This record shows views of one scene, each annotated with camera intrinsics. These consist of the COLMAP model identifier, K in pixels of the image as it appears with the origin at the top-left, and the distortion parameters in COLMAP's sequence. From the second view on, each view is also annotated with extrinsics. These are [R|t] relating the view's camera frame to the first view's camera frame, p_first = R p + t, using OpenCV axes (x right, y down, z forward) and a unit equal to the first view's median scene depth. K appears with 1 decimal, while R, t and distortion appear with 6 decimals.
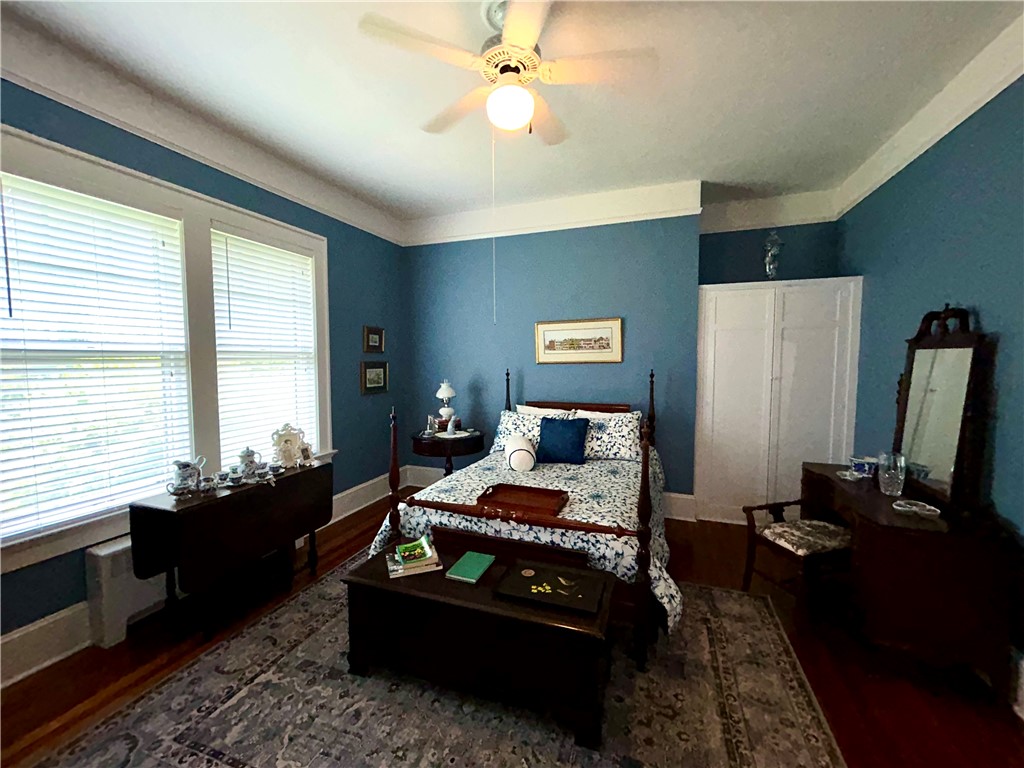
lens RADIAL K [[412.3, 0, 510.4], [0, 412.3, 380.9], [0, 0, 1]] dist [-0.006494, 0.001082]
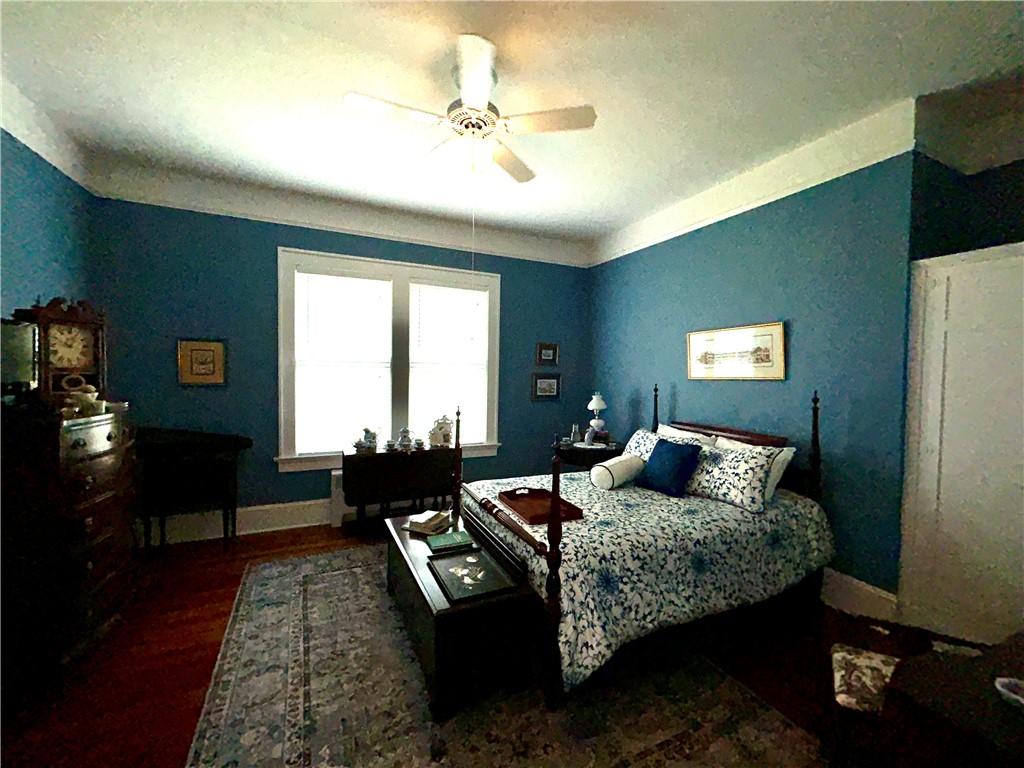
lens RADIAL K [[412.3, 0, 508.6], [0, 412.3, 380.8], [0, 0, 1]] dist [-0.006494, 0.001082]
pose [[0.714147, 0.033529, -0.699192, 0.490952], [-0.060773, 0.998050, -0.014213, -0.003976], [0.697352, 0.052642, 0.714792, 0.136308]]
